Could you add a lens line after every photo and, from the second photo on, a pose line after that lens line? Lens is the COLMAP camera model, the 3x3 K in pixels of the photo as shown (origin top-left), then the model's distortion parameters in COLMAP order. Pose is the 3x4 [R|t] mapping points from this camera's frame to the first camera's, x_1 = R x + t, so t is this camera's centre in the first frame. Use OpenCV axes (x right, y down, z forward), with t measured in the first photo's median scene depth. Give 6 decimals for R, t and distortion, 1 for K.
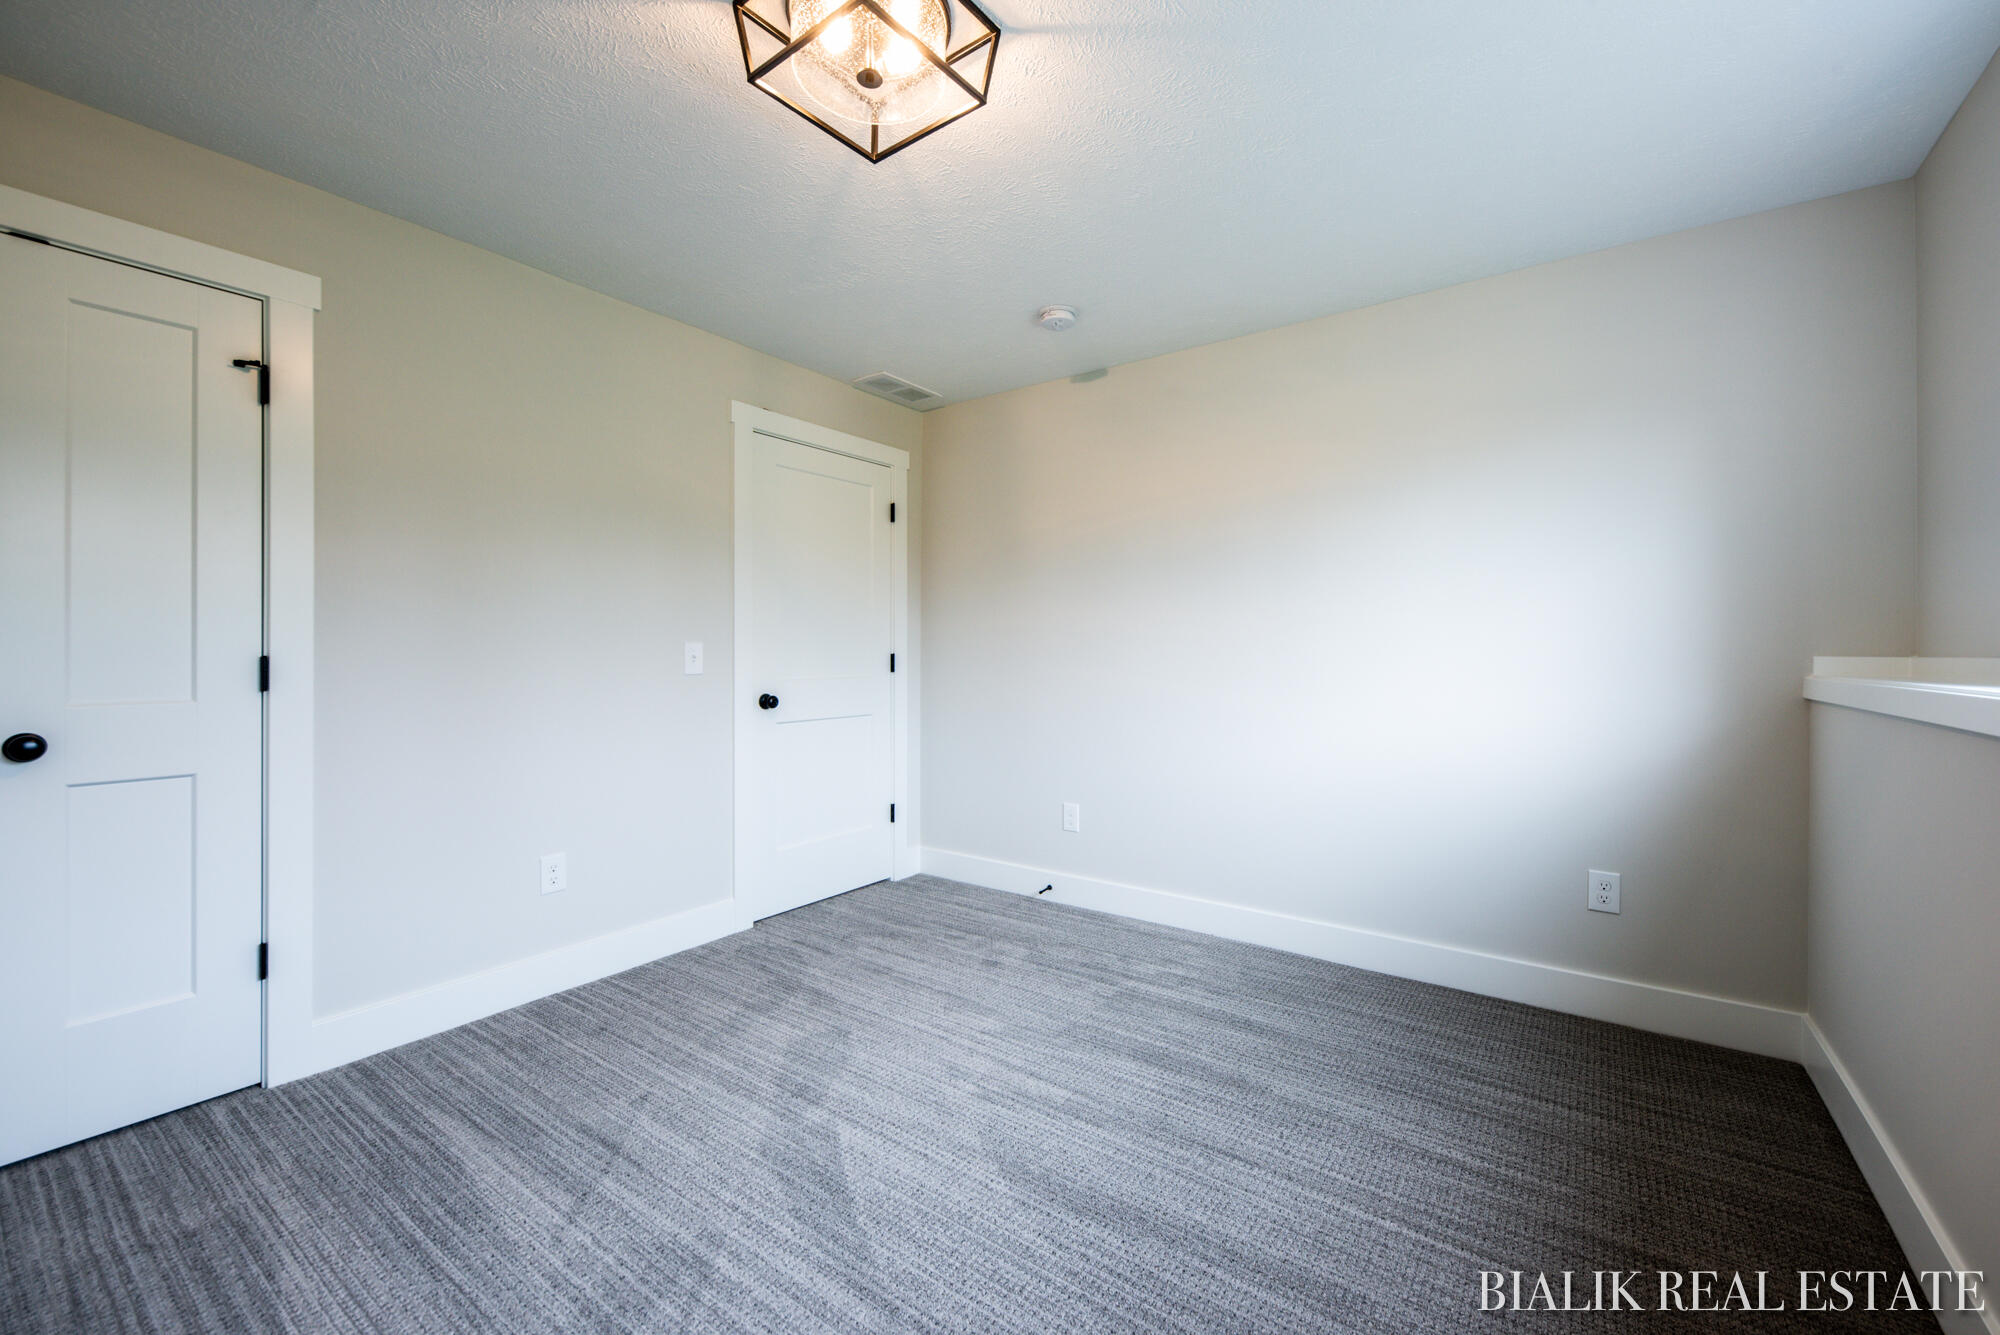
lens RADIAL K [[801.9, 0, 997.9], [0, 801.9, 643.8], [0, 0, 1]] dist [-0.000058, -0.000204]
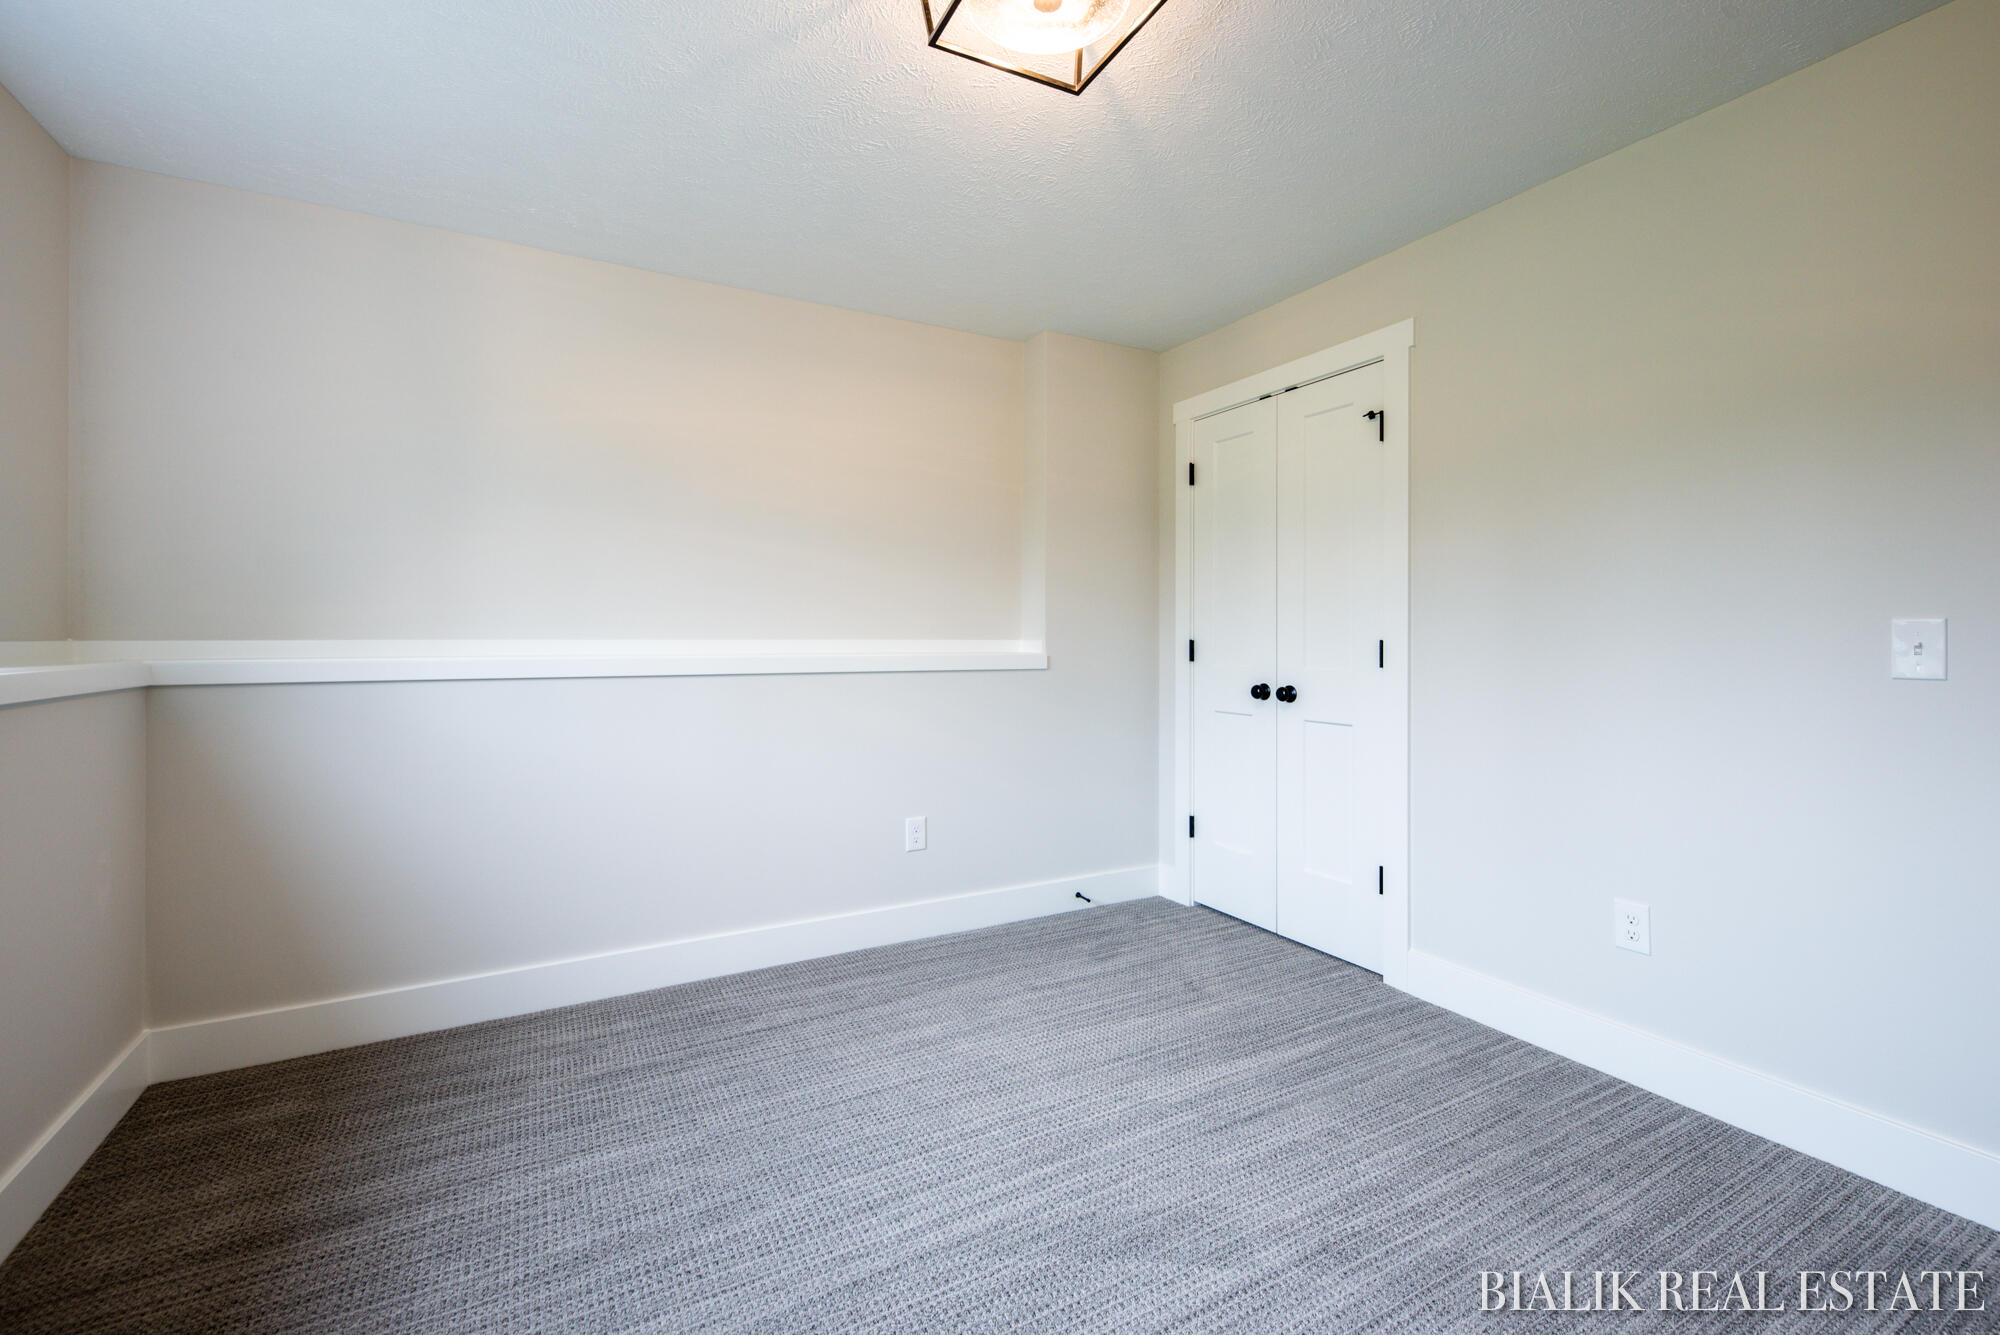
lens RADIAL K [[851.2, 0, 1014.1], [0, 851.2, 648.9], [0, 0, 1]] dist [-0.001765, -0.000490]
pose [[-0.413762, 0.011846, -0.910308, 0.527290], [0.009459, 0.999917, 0.008713, 0.012849], [0.910336, -0.005006, -0.413840, 1.001281]]
